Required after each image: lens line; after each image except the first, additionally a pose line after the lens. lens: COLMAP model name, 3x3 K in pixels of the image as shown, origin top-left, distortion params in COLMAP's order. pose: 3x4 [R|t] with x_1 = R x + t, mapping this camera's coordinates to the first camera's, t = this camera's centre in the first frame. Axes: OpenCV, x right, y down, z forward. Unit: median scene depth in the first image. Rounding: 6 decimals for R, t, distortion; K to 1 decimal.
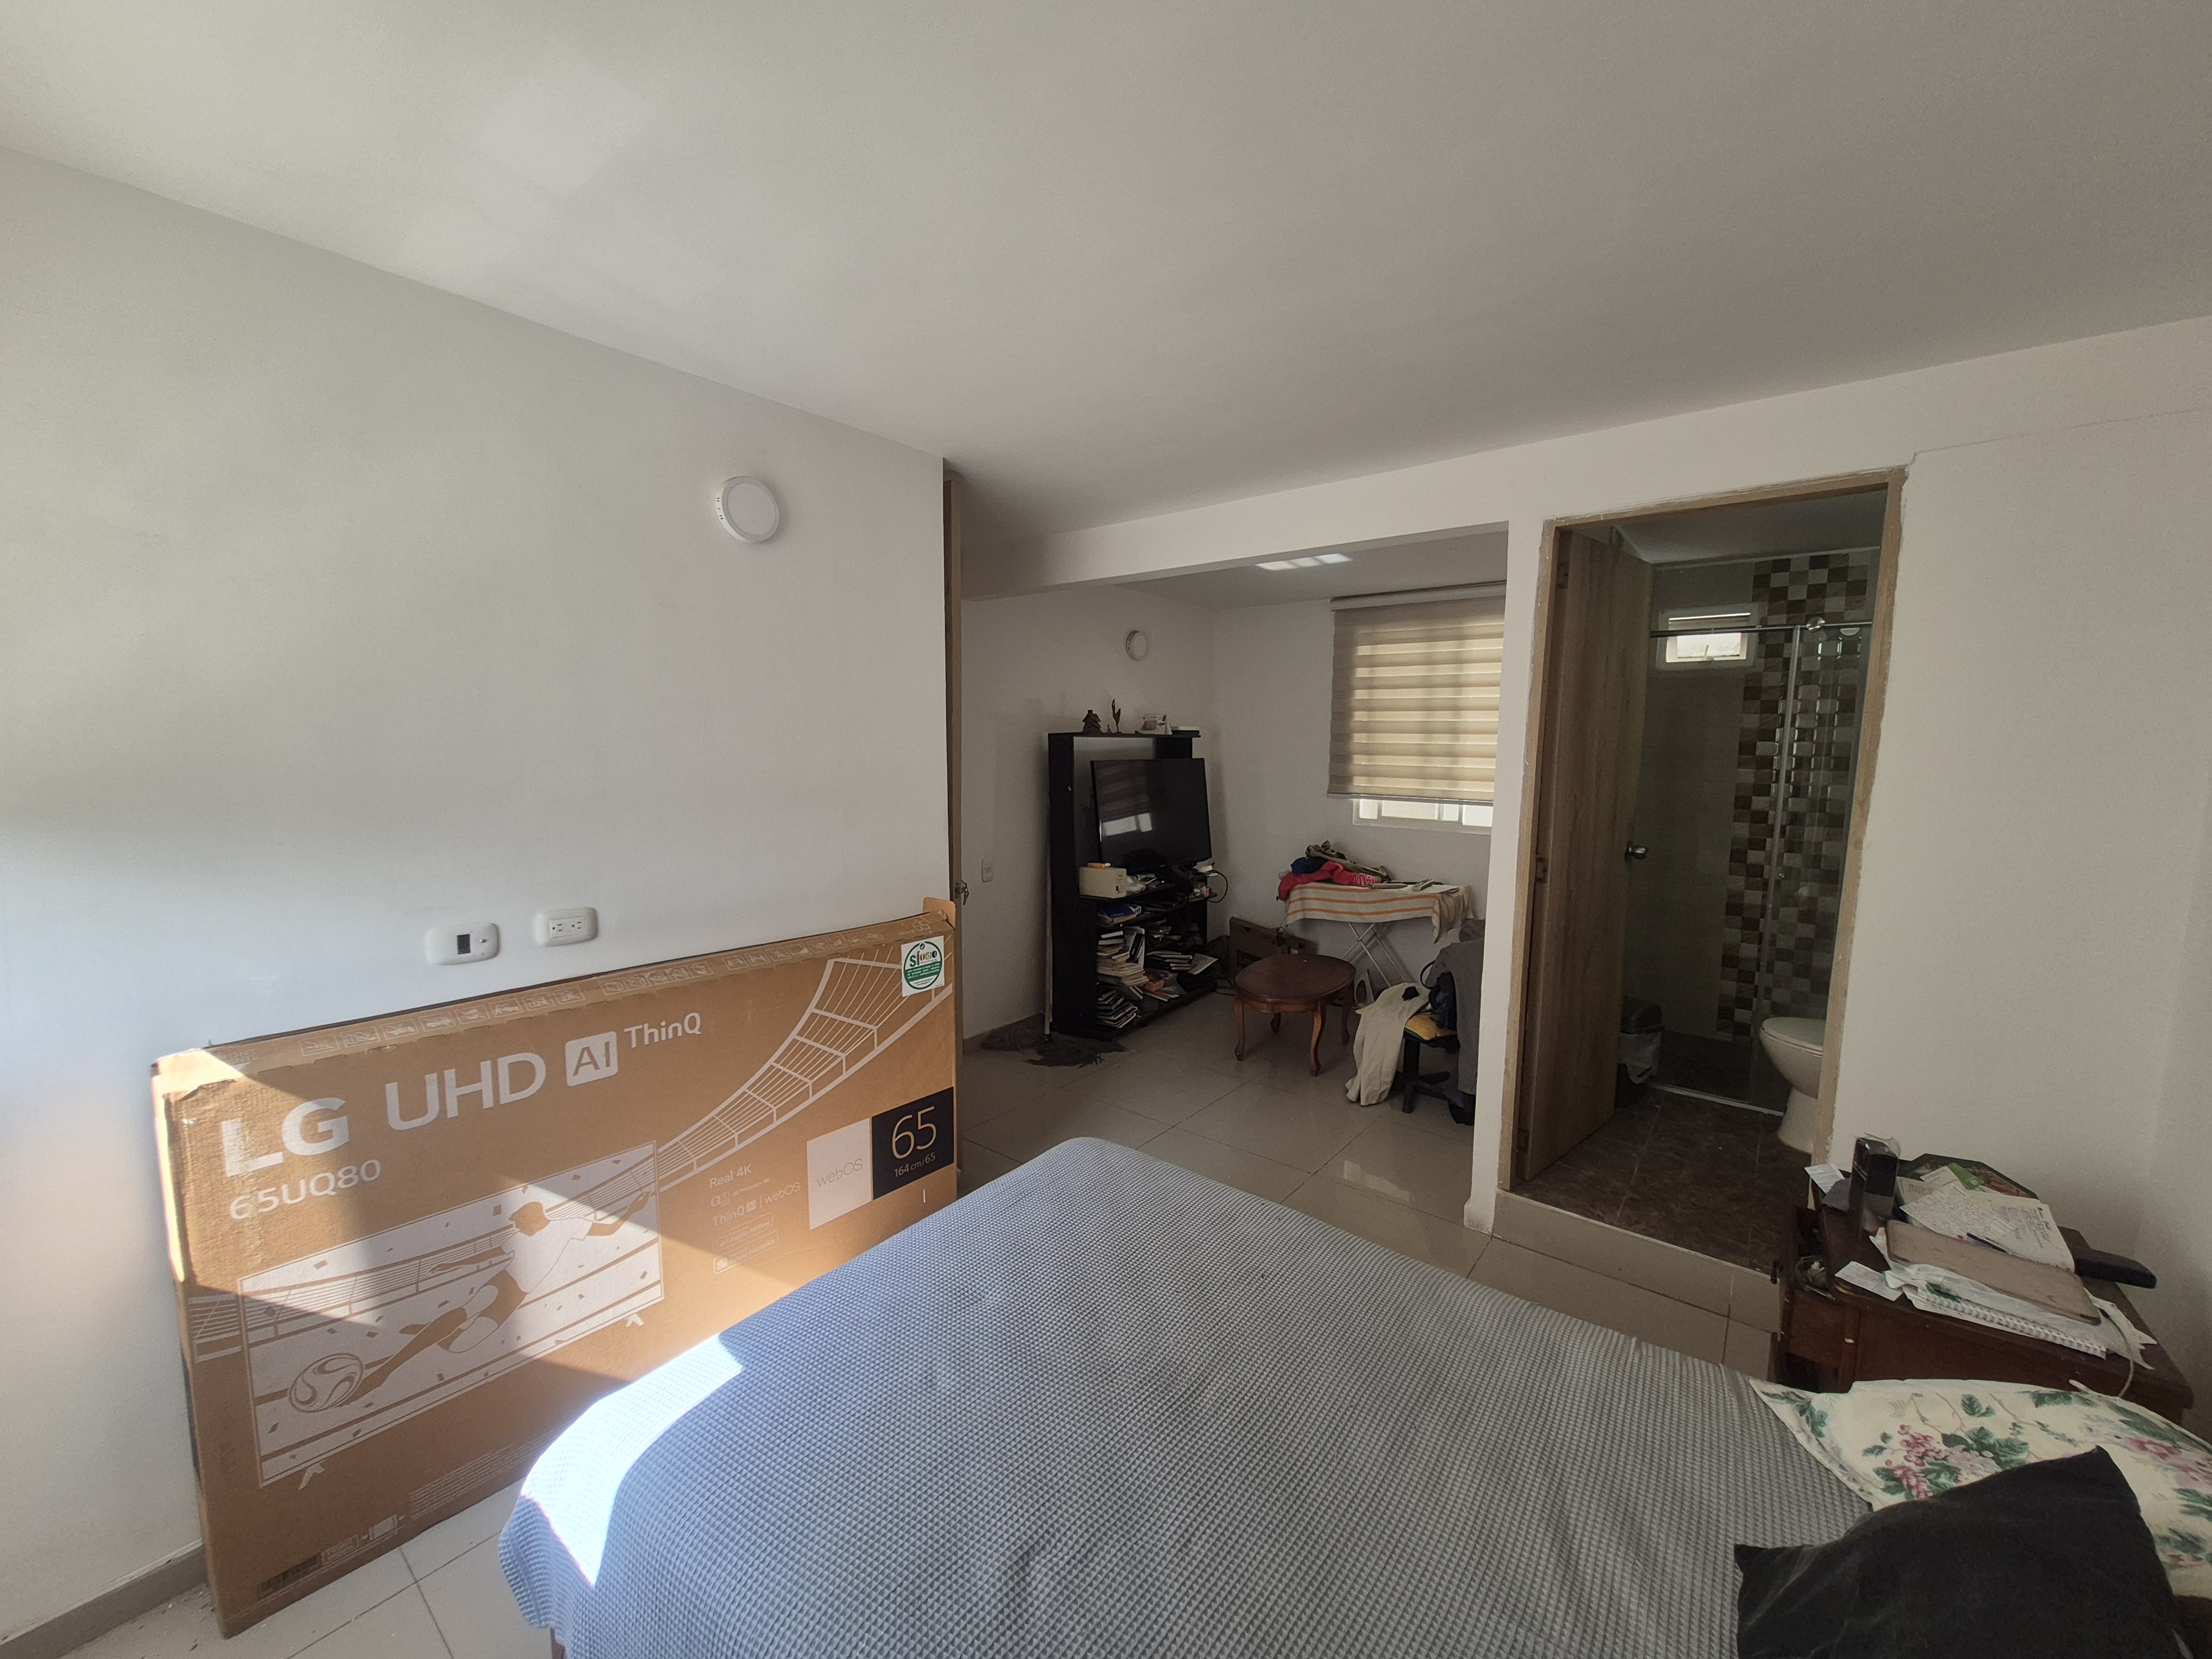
lens RADIAL K [[872.4, 0, 1113.1], [0, 872.4, 831.5], [0, 0, 1]] dist [-0.000580, -0.000012]
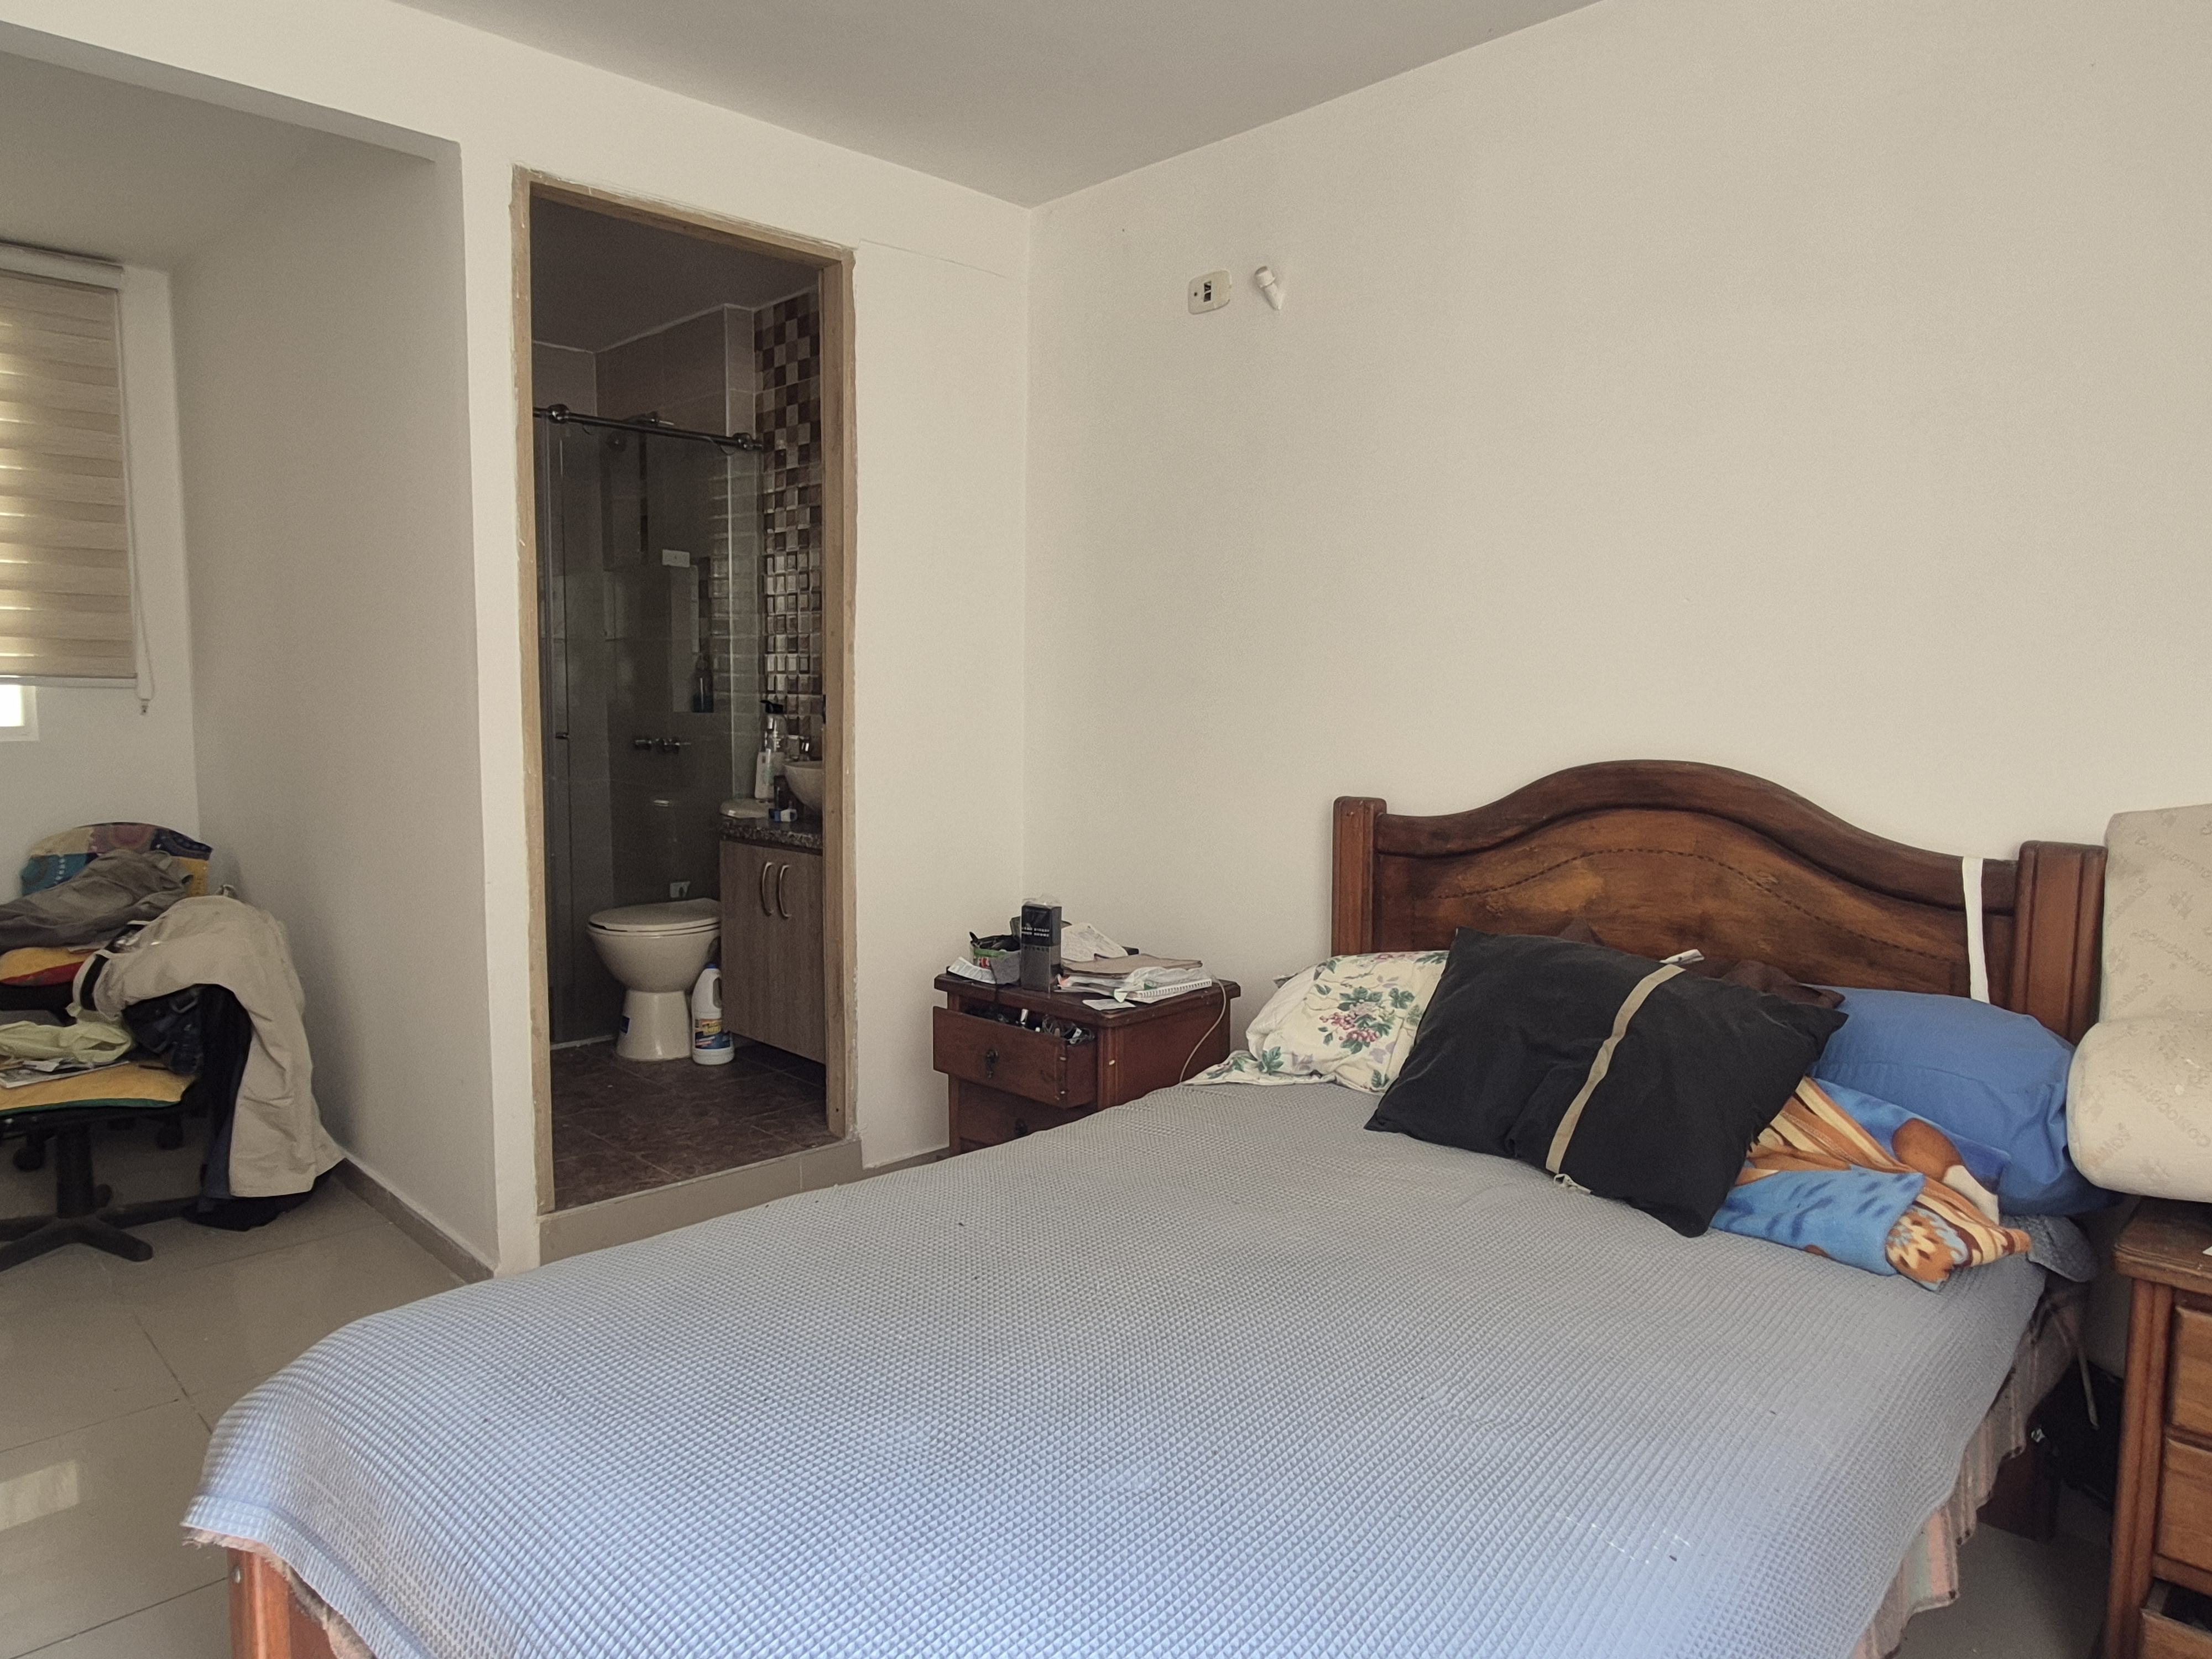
lens RADIAL K [[1407.0, 0, 1107.5], [0, 1407.0, 835.6], [0, 0, 1]] dist [-0.000075, 0.001220]
pose [[0.127212, -0.110508, 0.985700, -0.348231], [0.099422, 0.990190, 0.098180, 0.051641], [-0.986880, 0.085511, 0.136951, 0.297085]]
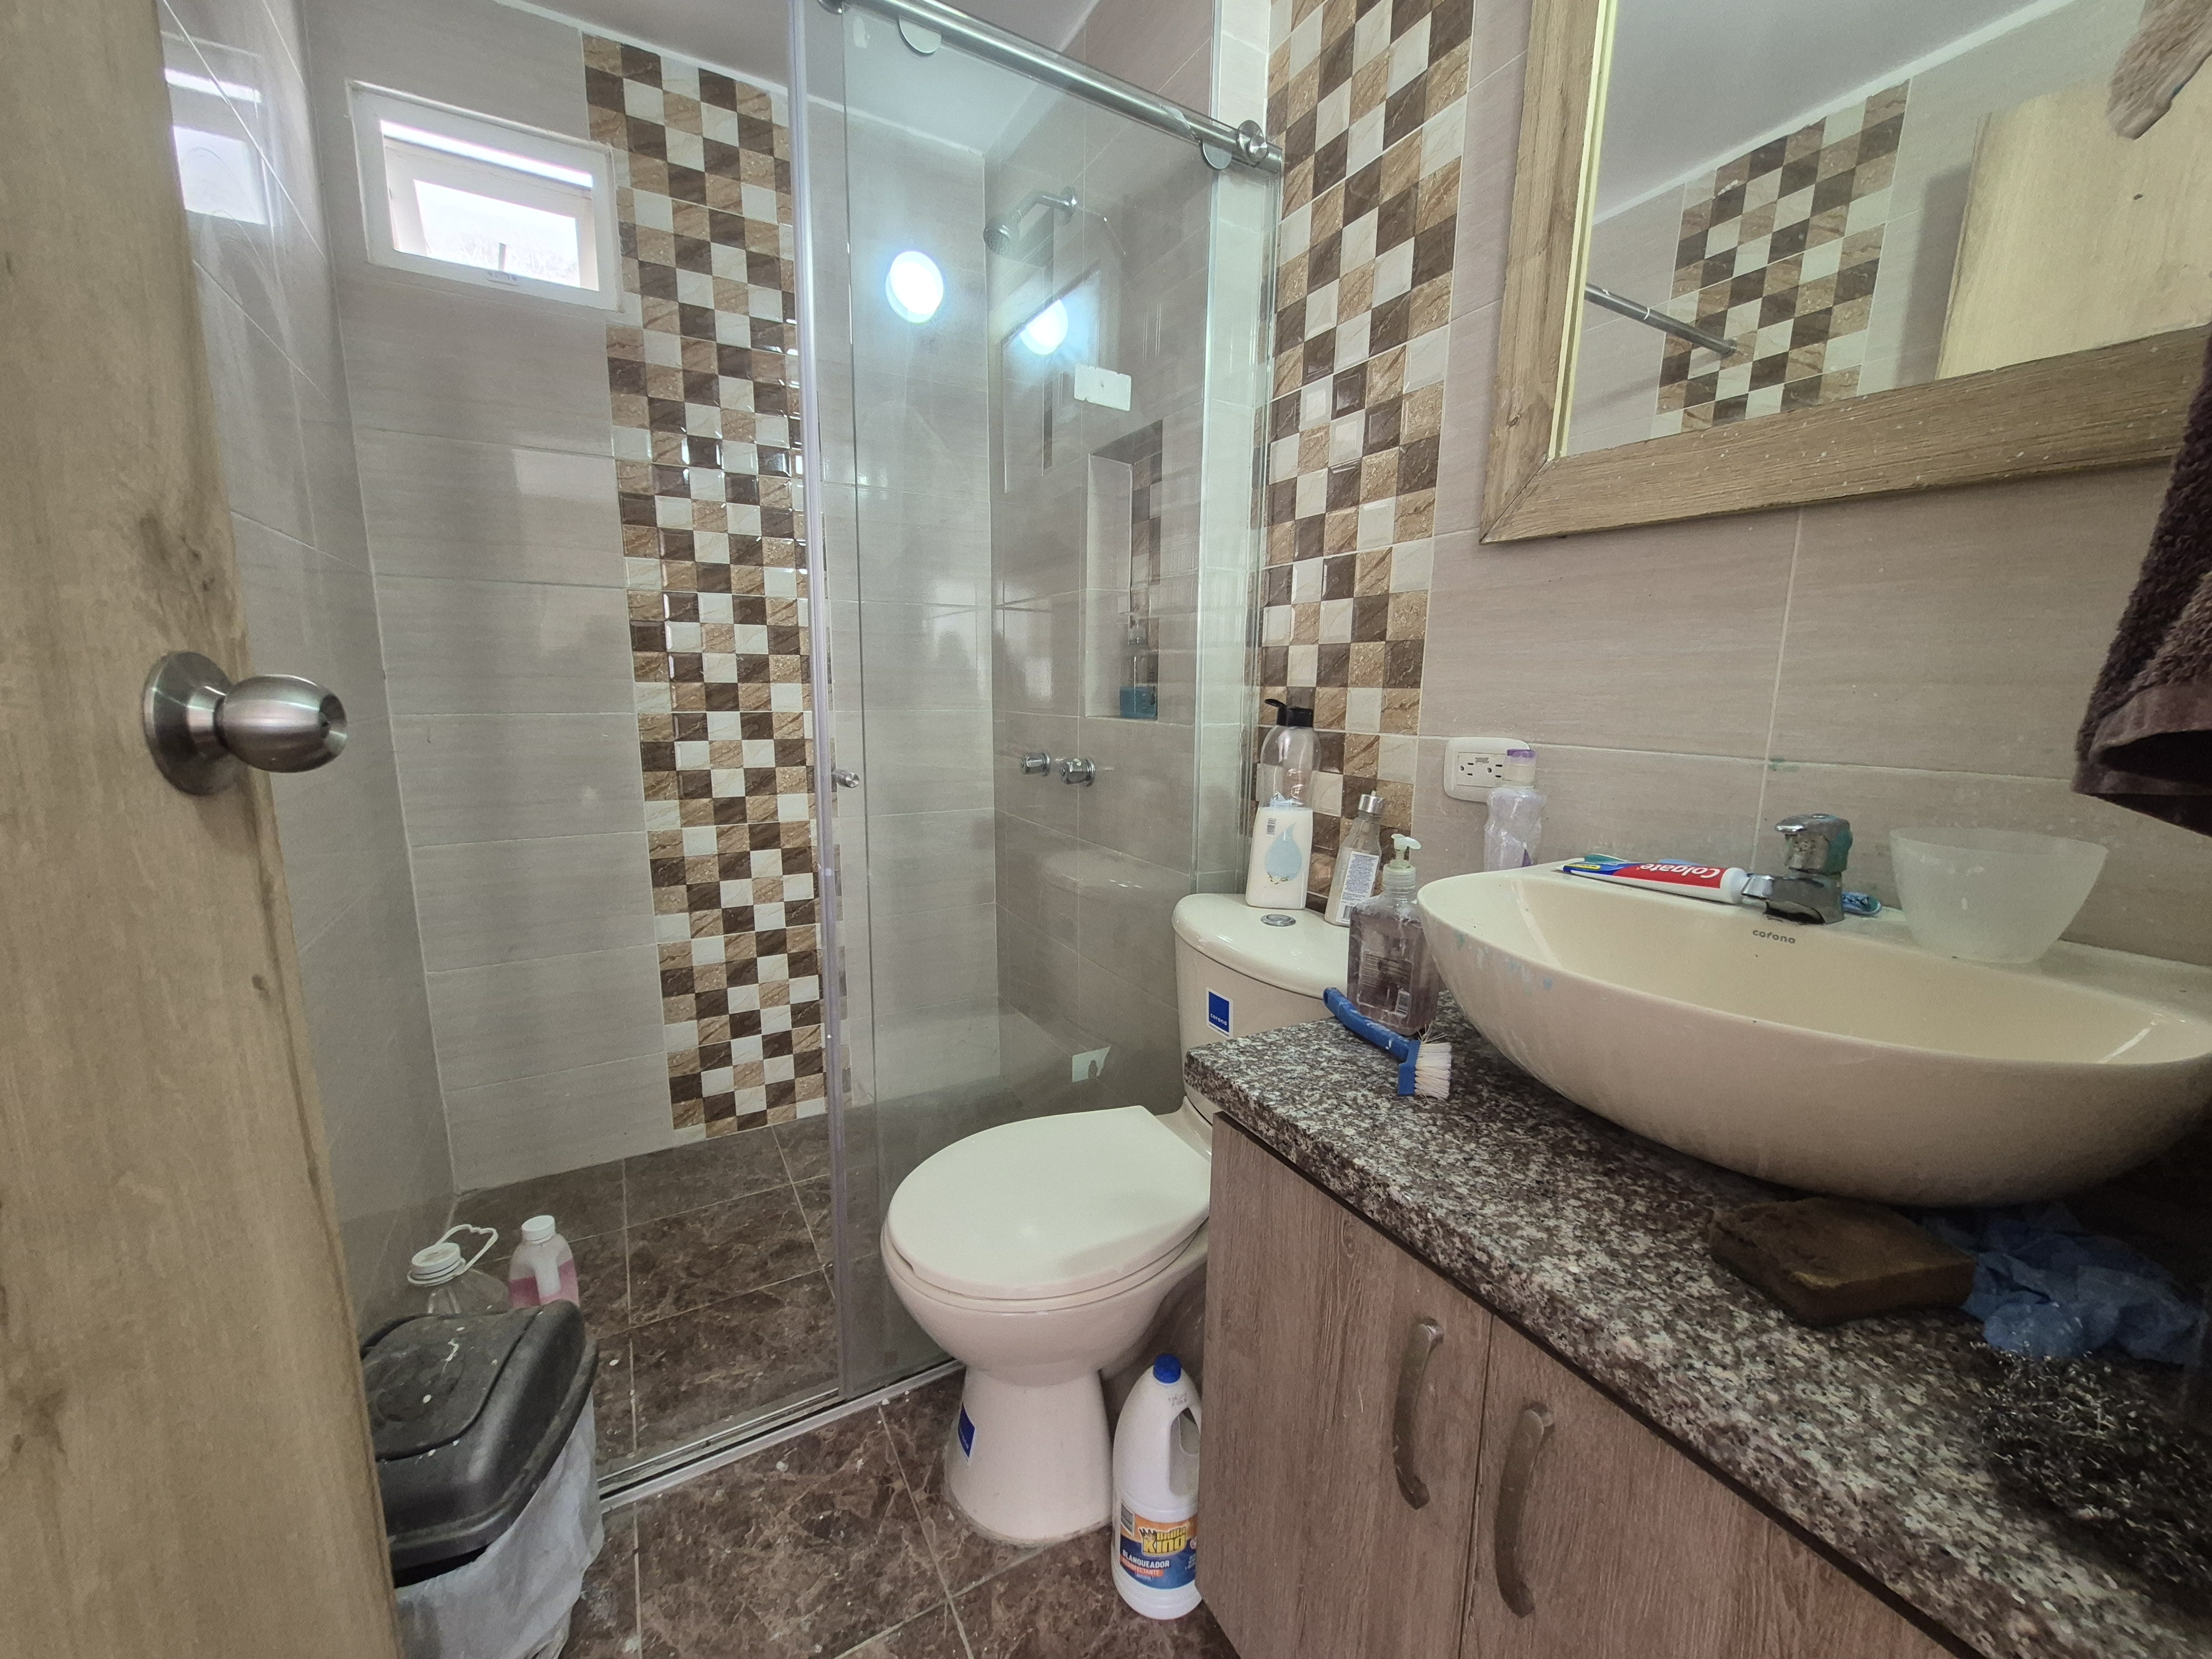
lens RADIAL K [[872.4, 0, 1111.9], [0, 872.4, 836.0], [0, 0, 1]] dist [-0.000580, -0.000012]
pose [[0.380282, -0.166440, 0.909771, 0.410702], [0.089016, 0.985694, 0.143122, 0.026476], [-0.920577, 0.026557, 0.389658, 0.644582]]
